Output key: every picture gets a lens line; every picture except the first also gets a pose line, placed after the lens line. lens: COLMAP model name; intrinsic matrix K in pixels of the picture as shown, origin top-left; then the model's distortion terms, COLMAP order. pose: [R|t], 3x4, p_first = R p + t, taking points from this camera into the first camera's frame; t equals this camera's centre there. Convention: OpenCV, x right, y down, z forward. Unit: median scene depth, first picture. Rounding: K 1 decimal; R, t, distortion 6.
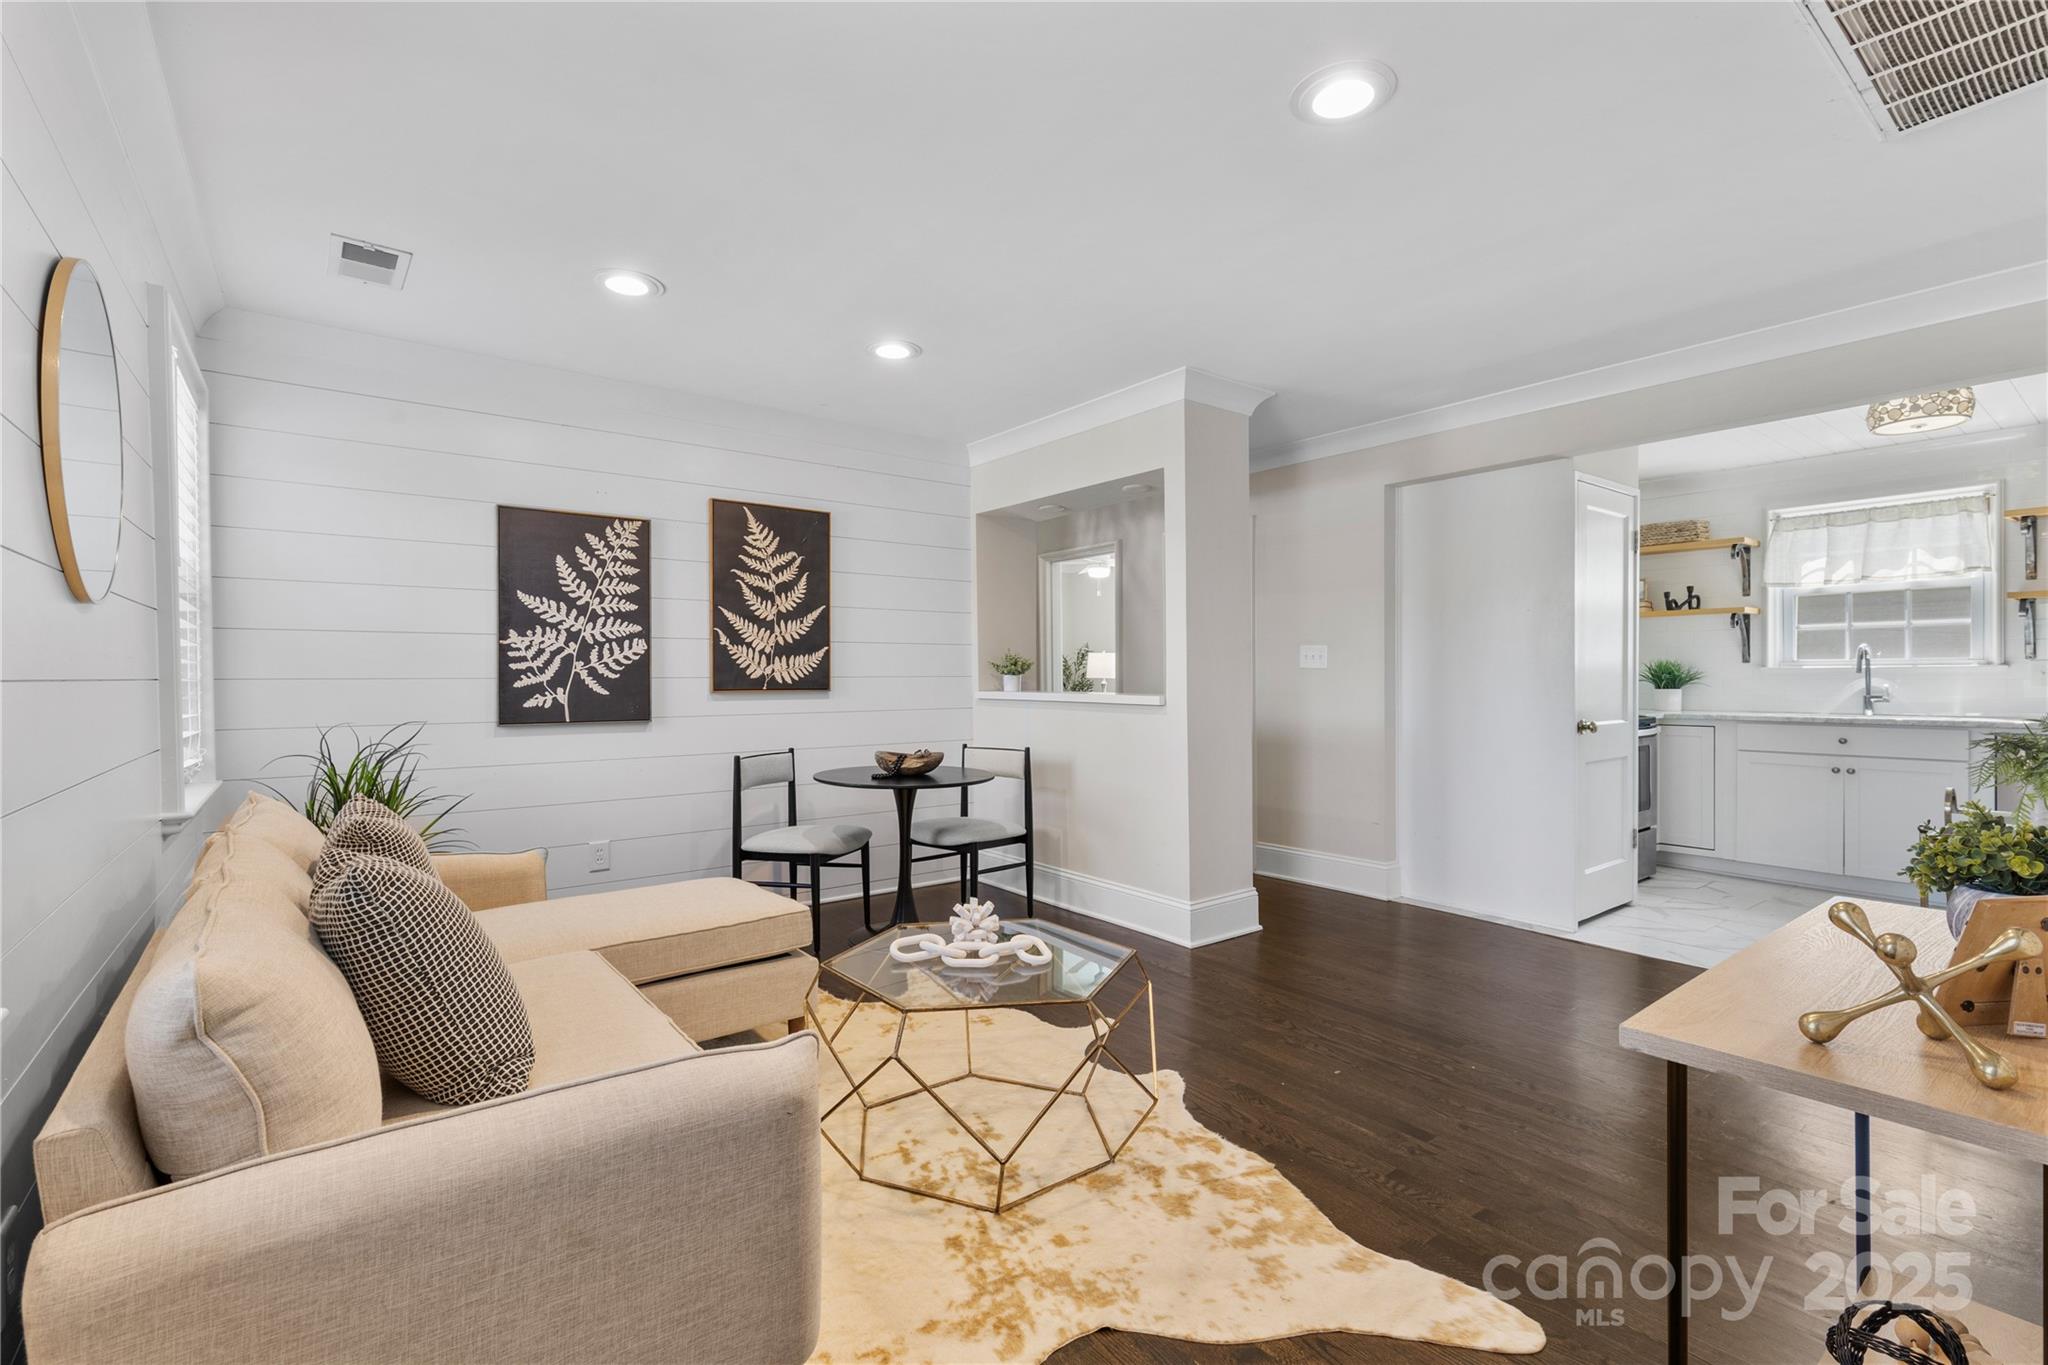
lens RADIAL K [[922.8, 0, 1026.7], [0, 922.8, 684.3], [0, 0, 1]] dist [0.005226, 0.000293]
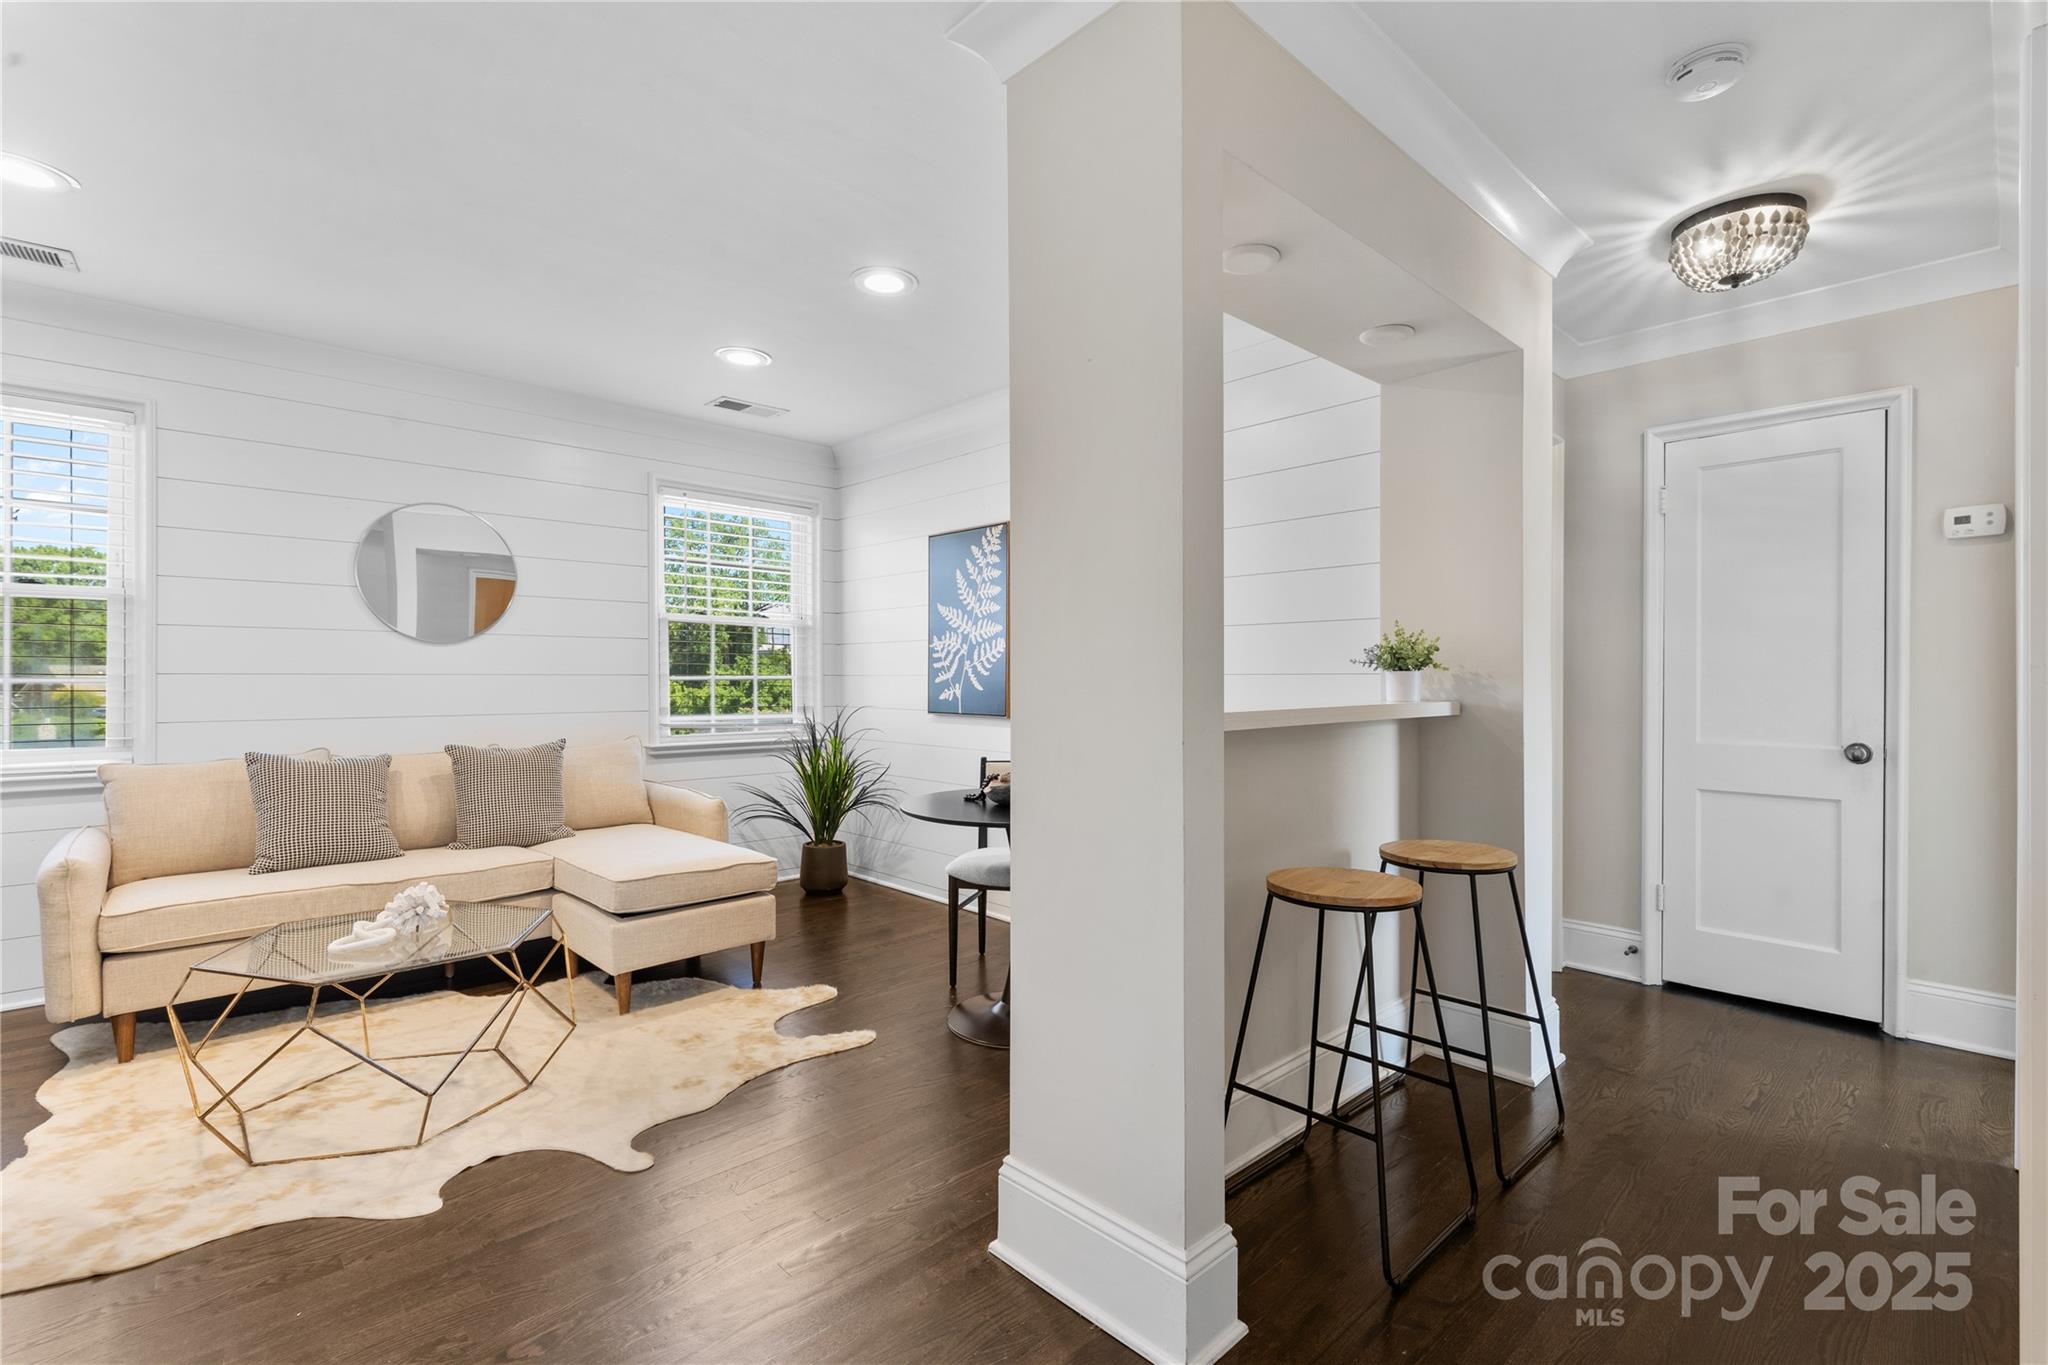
lens RADIAL K [[922.8, 0, 1030.5], [0, 922.8, 683.5], [0, 0, 1]] dist [0.005226, 0.000293]
pose [[0.093731, 0.009059, -0.995556, 0.647883], [-0.007456, 0.999937, 0.008396, -0.006653], [0.995570, 0.006636, 0.093793, 0.974501]]
